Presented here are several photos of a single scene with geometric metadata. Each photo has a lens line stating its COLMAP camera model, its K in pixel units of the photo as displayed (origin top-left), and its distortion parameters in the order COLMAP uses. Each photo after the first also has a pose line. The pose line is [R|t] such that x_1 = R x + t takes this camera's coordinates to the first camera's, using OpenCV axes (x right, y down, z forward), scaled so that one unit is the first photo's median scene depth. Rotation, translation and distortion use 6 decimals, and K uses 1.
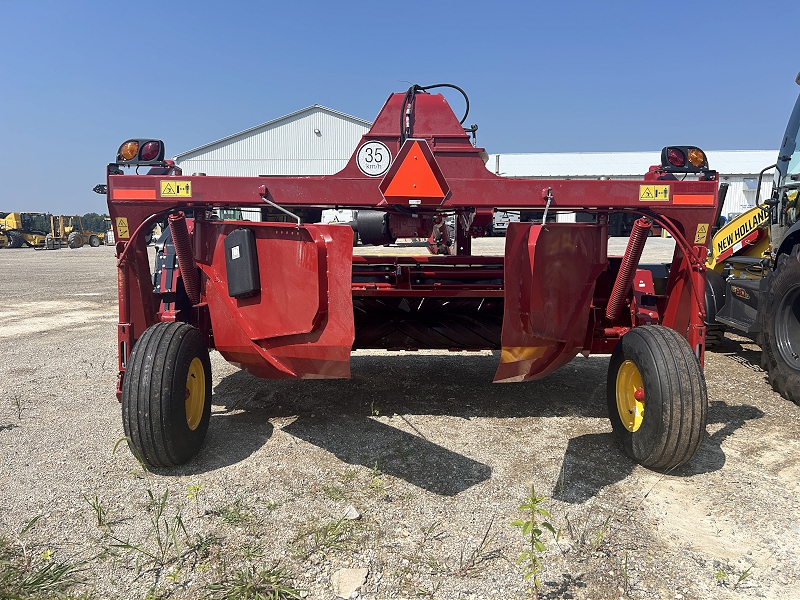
lens RADIAL K [[605.3, 0, 400.0], [0, 605.3, 300.0], [0, 0, 1]] dist [0.006840, 0.000068]
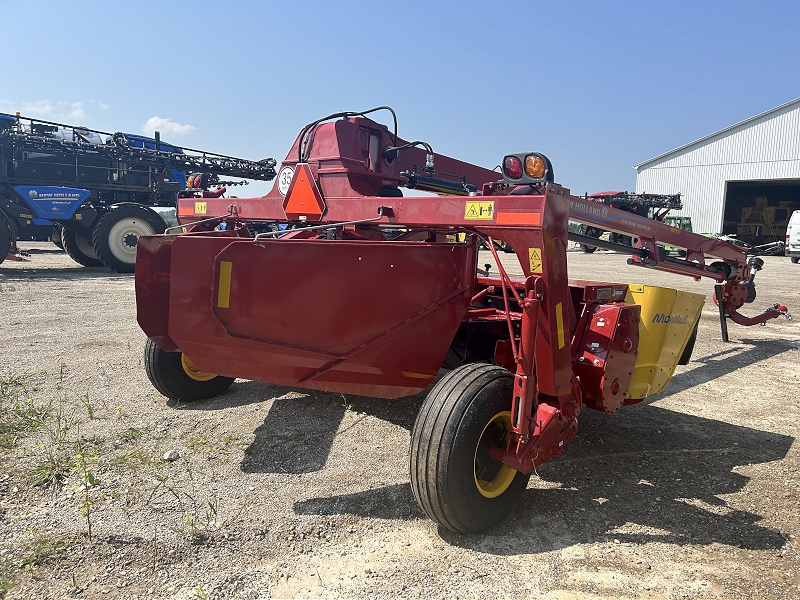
lens RADIAL K [[607.4, 0, 400.0], [0, 607.4, 283.4], [0, 0, 1]] dist [-0.001352, -0.001835]
pose [[0.718279, 0.084615, -0.690590, 0.956823], [-0.111023, 0.993798, 0.006292, -0.066836], [0.686840, 0.072151, 0.723219, 0.306802]]
